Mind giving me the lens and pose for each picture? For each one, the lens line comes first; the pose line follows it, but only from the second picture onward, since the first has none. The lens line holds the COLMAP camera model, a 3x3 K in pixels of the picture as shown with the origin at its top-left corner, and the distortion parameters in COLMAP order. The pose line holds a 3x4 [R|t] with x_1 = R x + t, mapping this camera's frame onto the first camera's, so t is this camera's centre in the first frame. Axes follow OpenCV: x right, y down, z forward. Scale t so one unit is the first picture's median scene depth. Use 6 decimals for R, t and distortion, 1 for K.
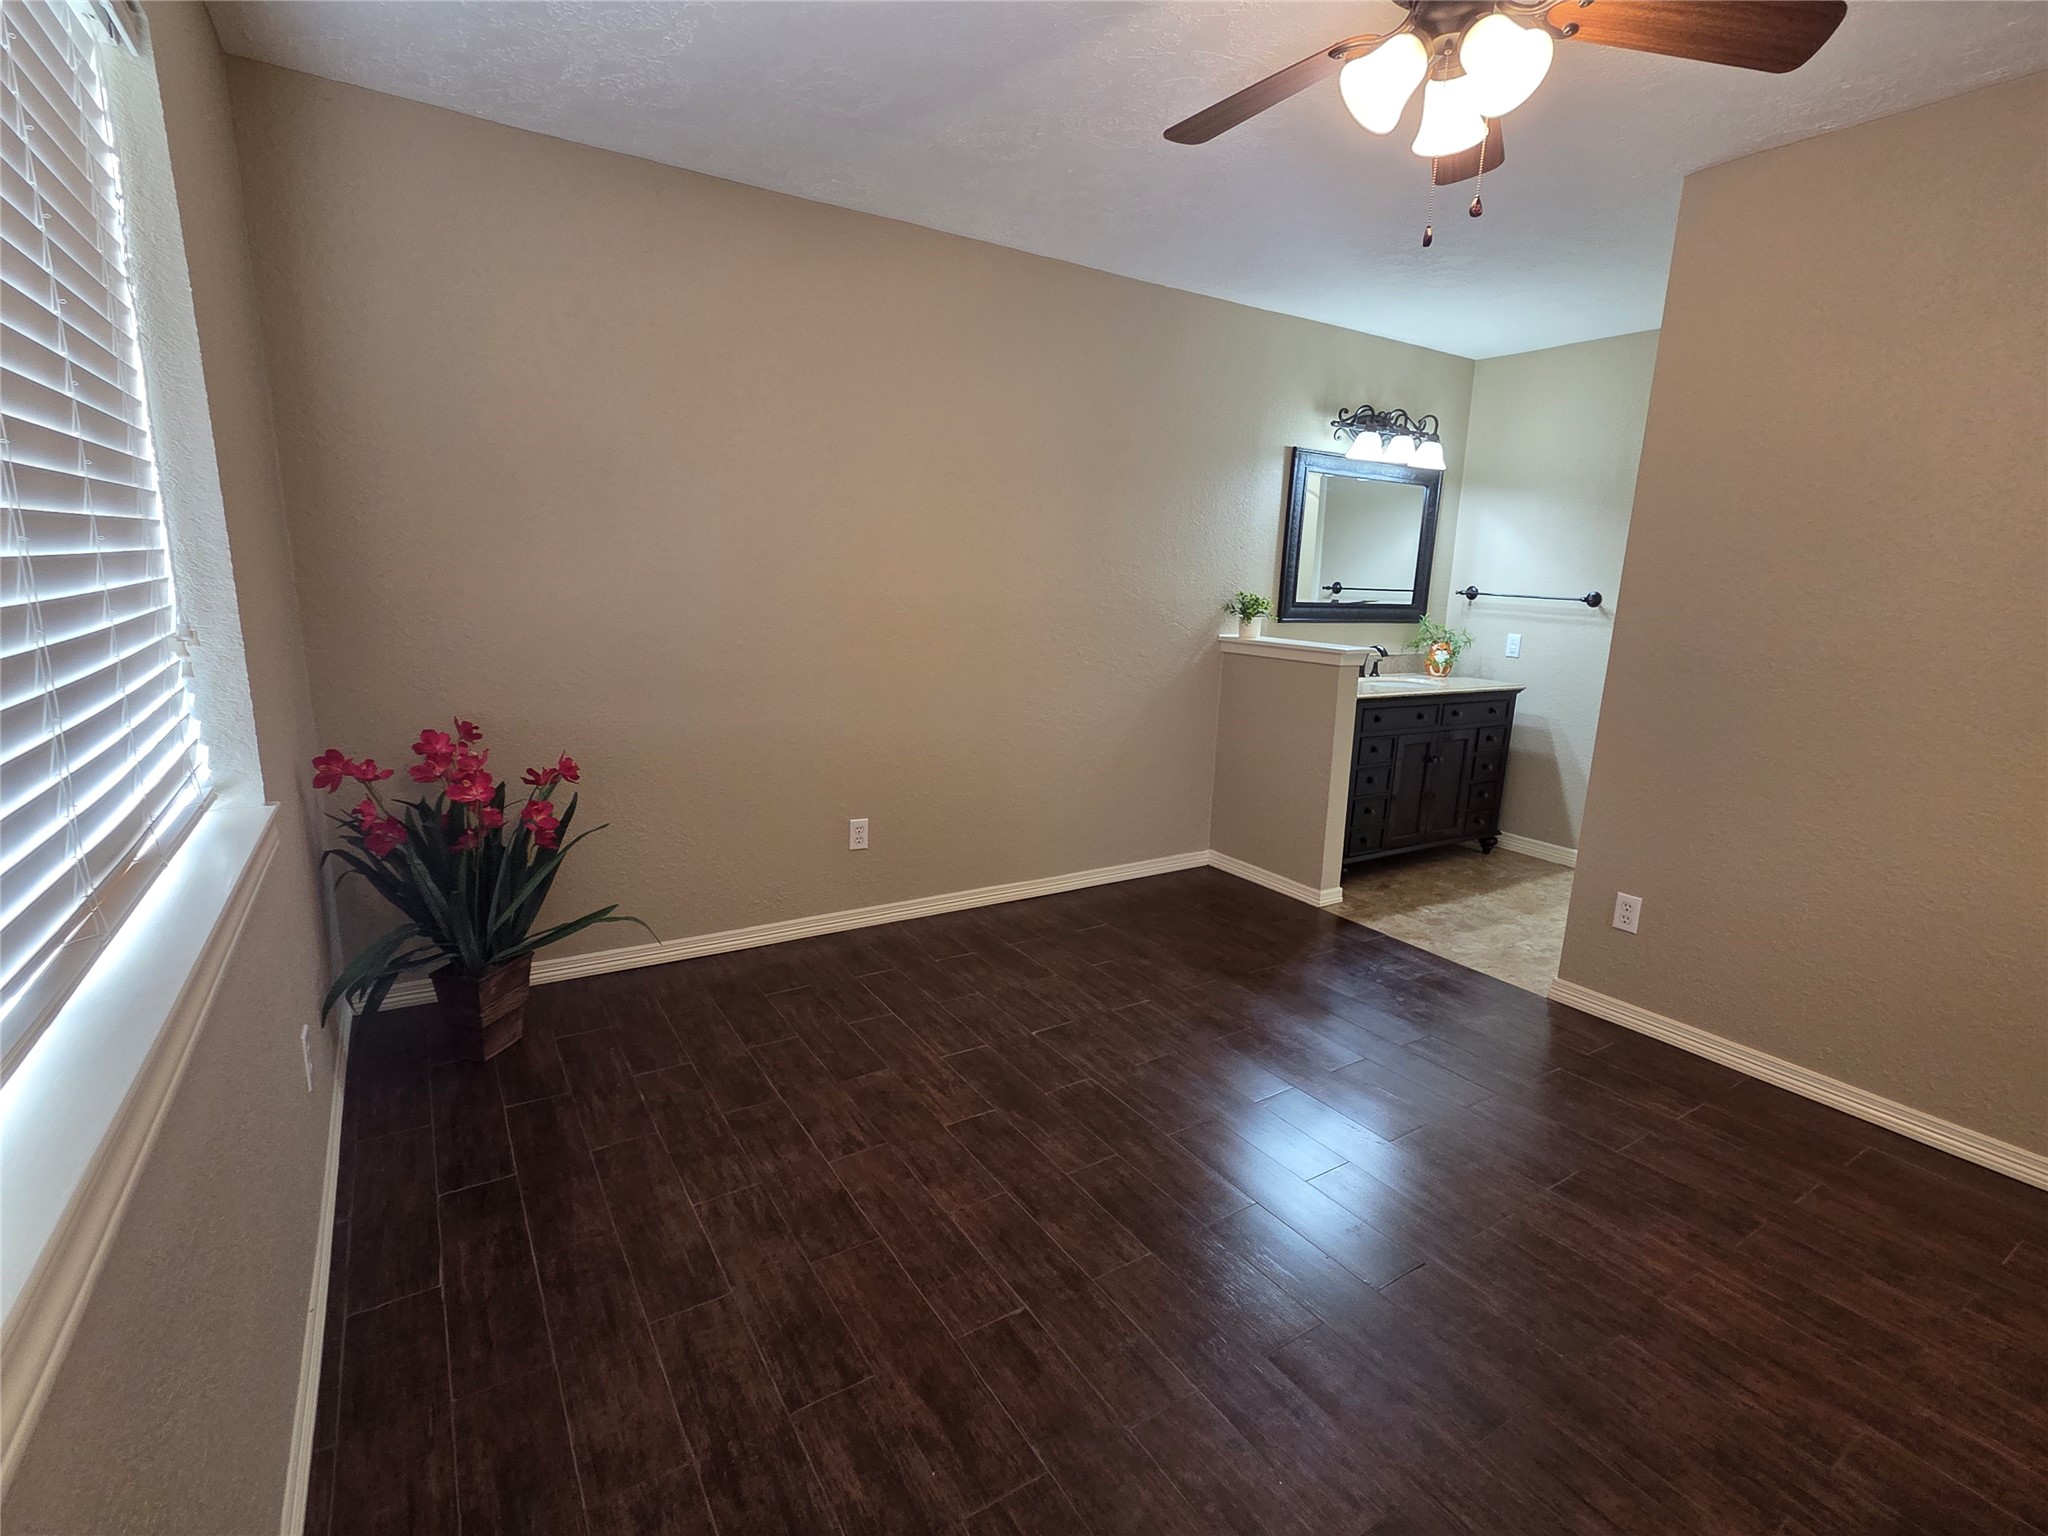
lens RADIAL K [[968.3, 0, 1026.4], [0, 968.3, 767.4], [0, 0, 1]] dist [0.003712, 0.000879]
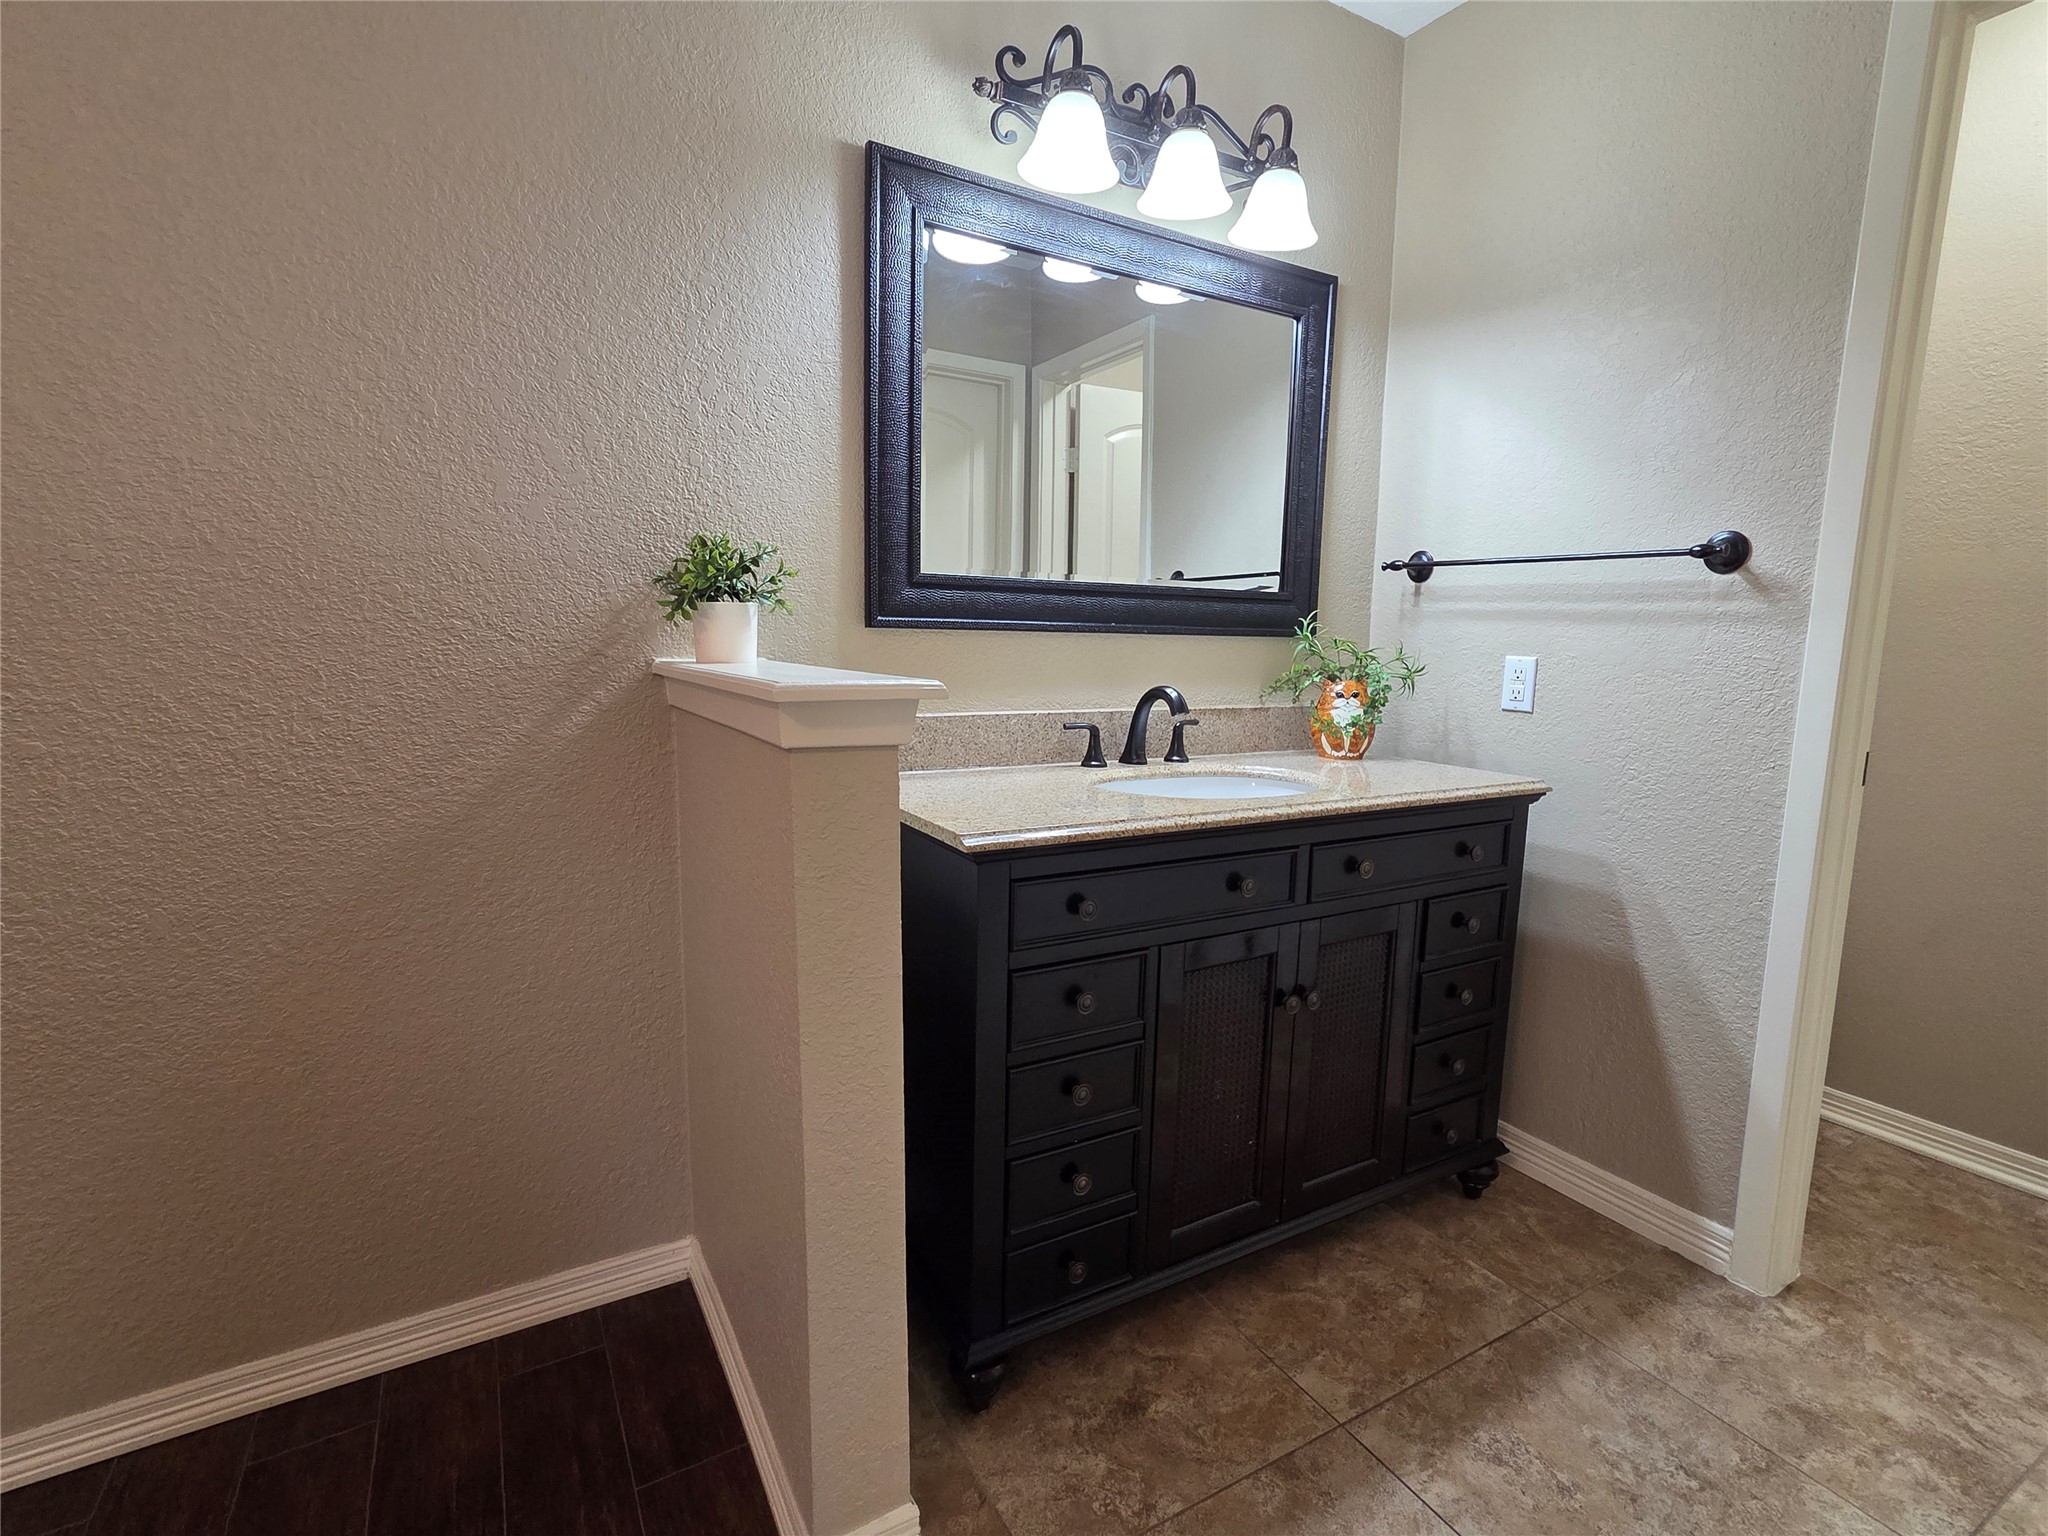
lens RADIAL K [[968.3, 0, 1018.9], [0, 968.3, 764.0], [0, 0, 1]] dist [0.003712, 0.000879]
pose [[0.998708, -0.009912, -0.049835, 0.316990], [0.006567, 0.997742, -0.066844, -0.066507], [0.050385, 0.066431, 0.996518, 0.592809]]
